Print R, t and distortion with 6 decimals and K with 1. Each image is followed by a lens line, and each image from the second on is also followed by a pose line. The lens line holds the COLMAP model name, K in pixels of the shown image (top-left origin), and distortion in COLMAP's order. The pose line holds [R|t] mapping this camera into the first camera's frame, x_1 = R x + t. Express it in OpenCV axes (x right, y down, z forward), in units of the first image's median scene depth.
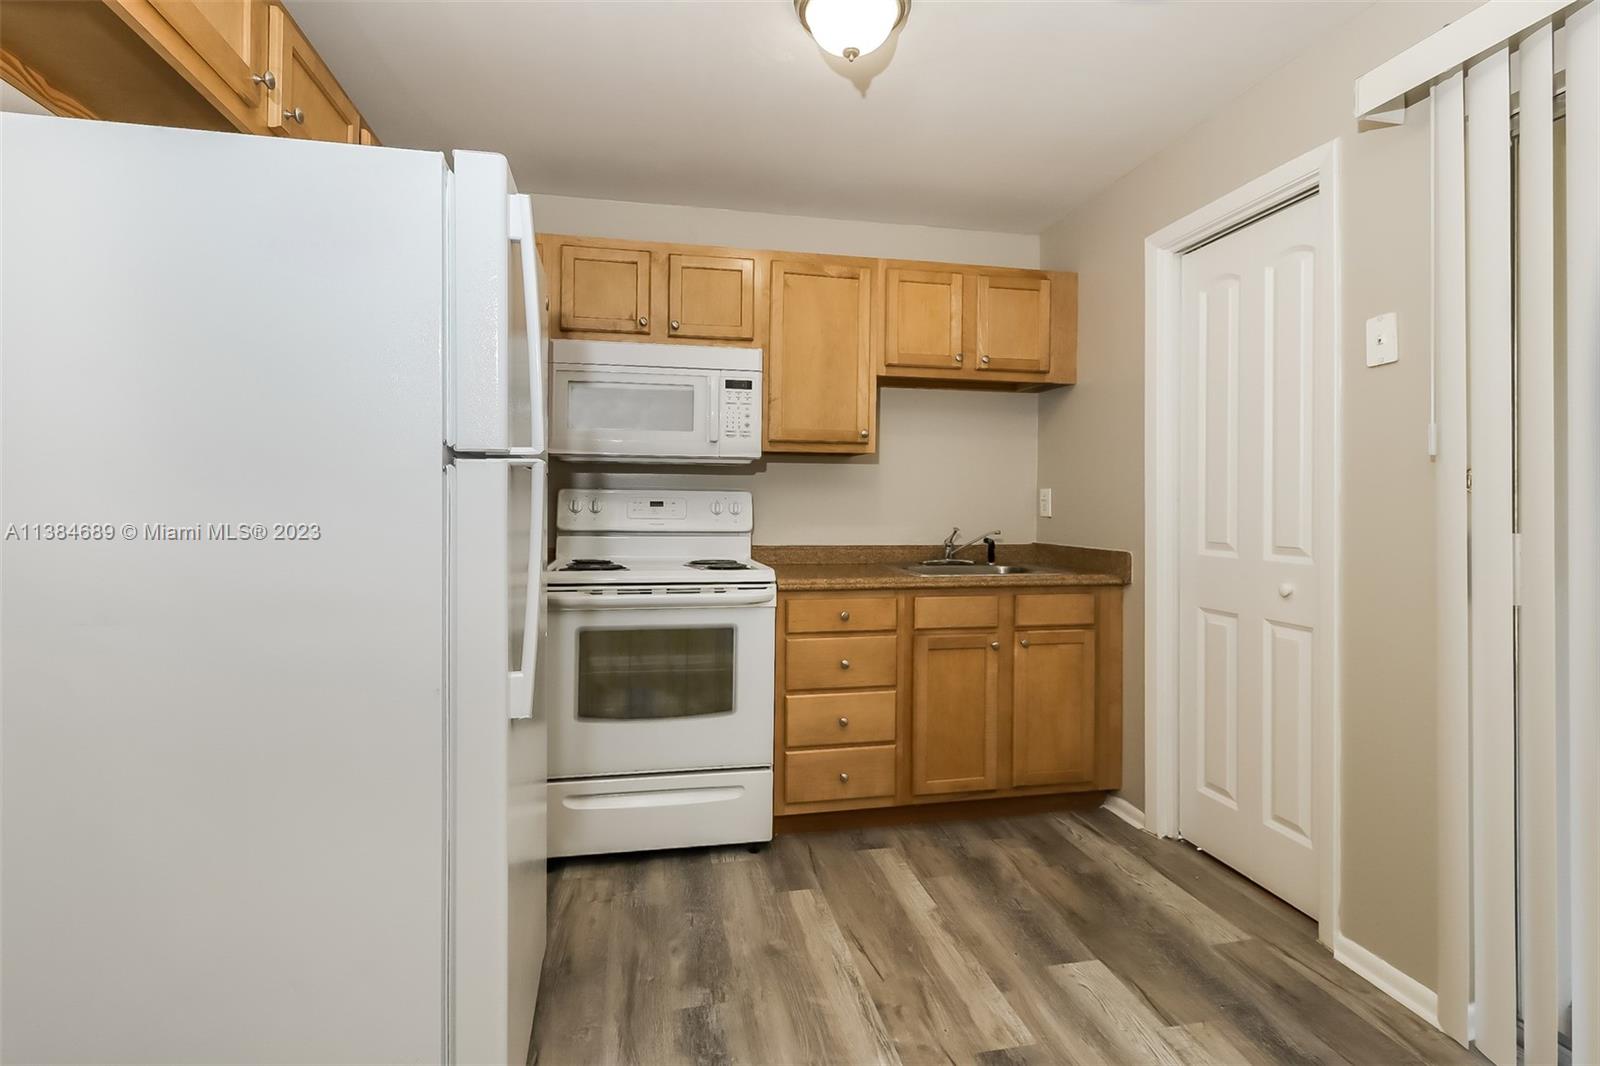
lens RADIAL K [[721.8, 0, 792.0], [0, 721.8, 506.6], [0, 0, 1]] dist [0.003035, -0.000028]
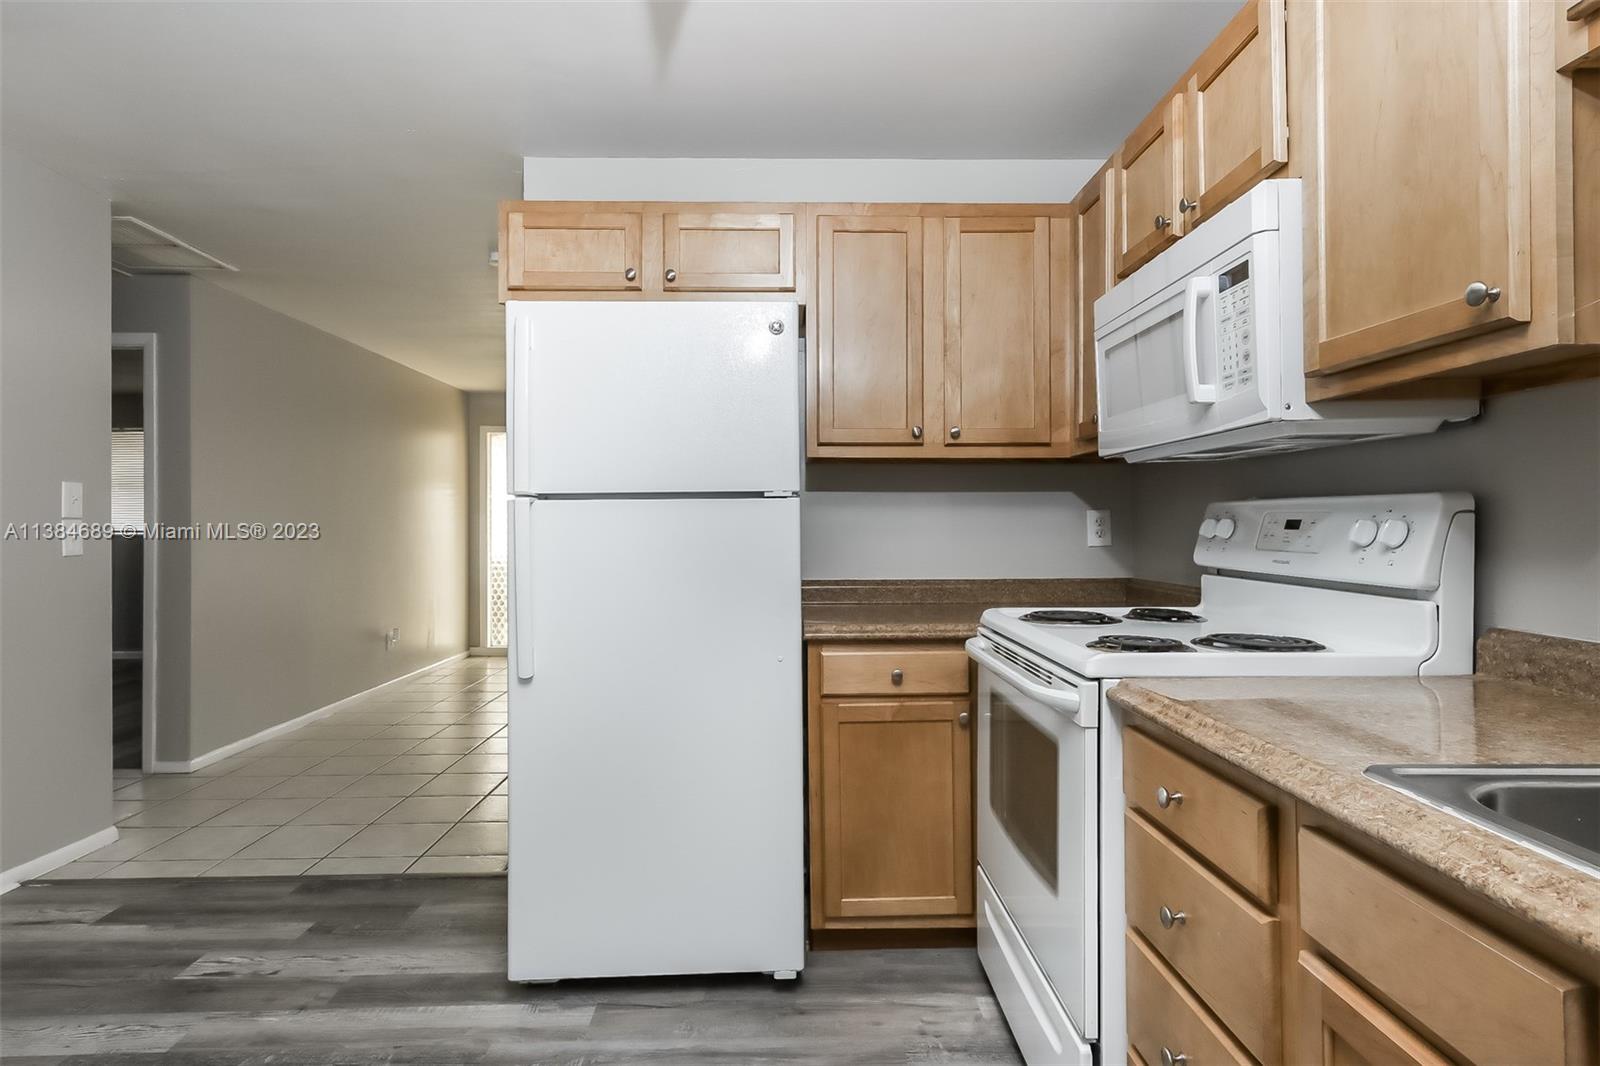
lens RADIAL K [[848.6, 0, 800.0], [0, 848.6, 533.0], [0, 0, 1]] dist [0.003411, 0.000494]
pose [[-0.169837, 0.002919, -0.985468, 0.570954], [0.002771, 0.999993, 0.002485, -0.000200], [0.985468, -0.002309, -0.169844, 0.865907]]
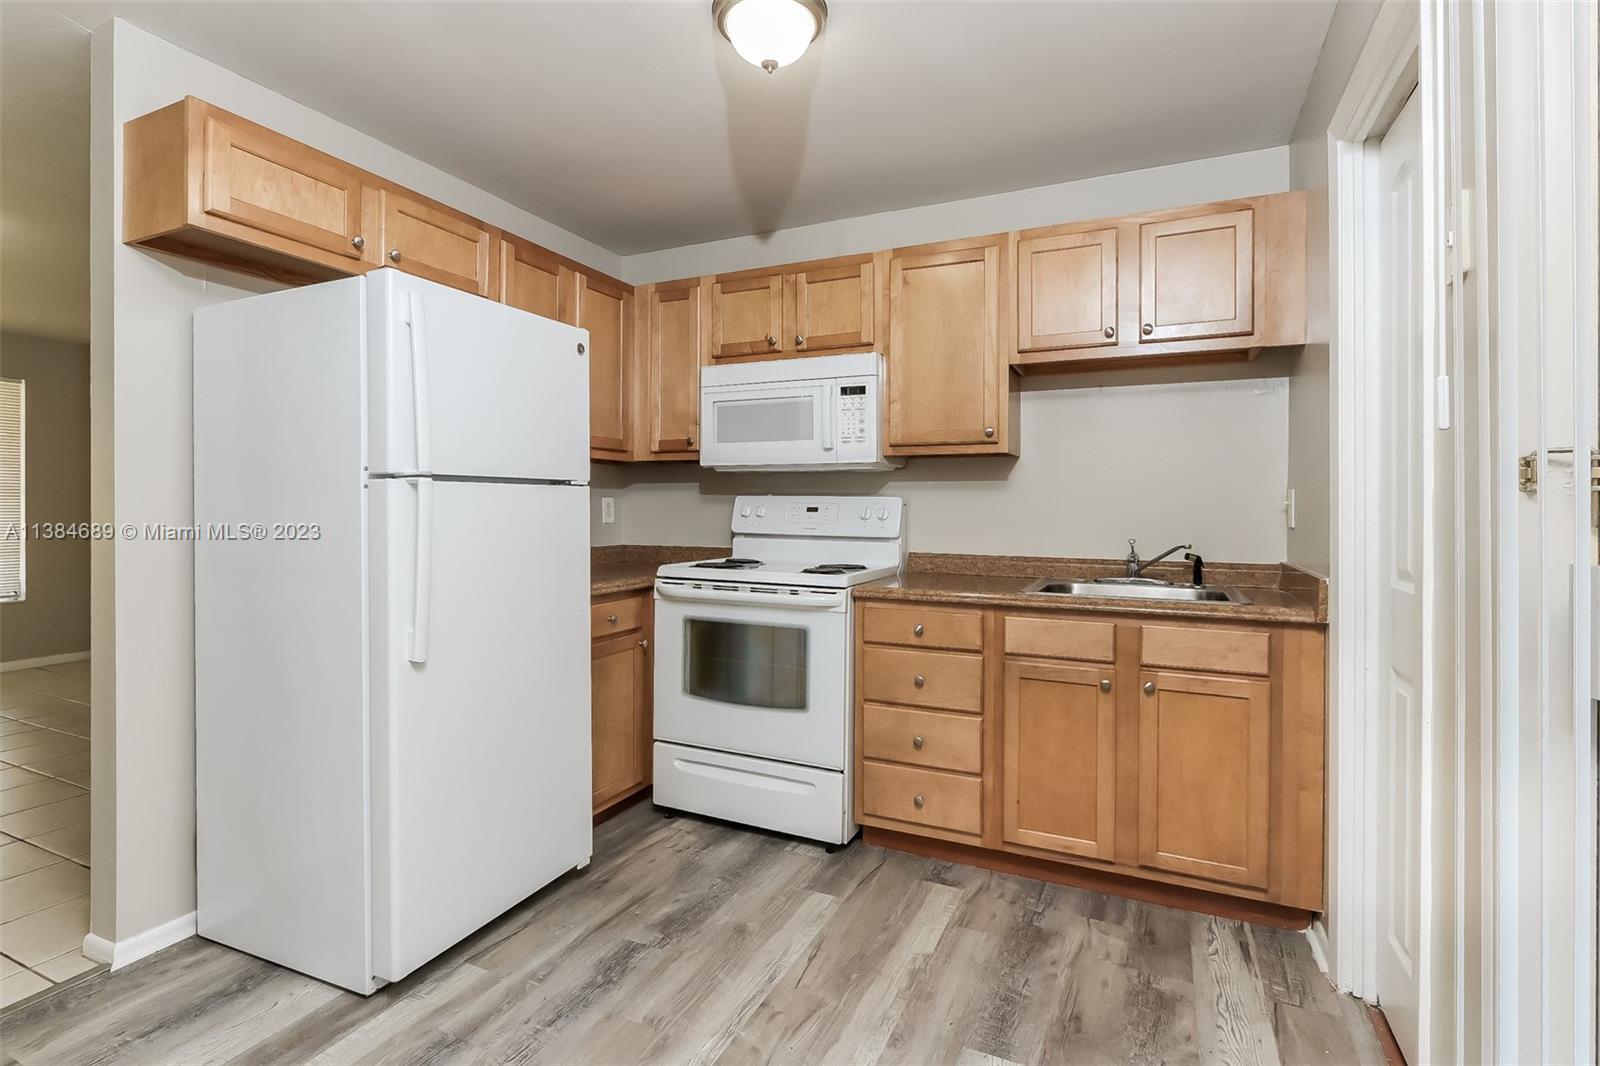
lens RADIAL K [[752.6, 0, 805.1], [0, 752.6, 515.1], [0, 0, 1]] dist [-0.005266, -0.000474]
pose [[0.808215, 0.005061, -0.588866, 0.522569], [-0.001683, 0.999979, 0.006285, -0.002694], [0.588885, -0.004088, 0.808206, 0.121629]]
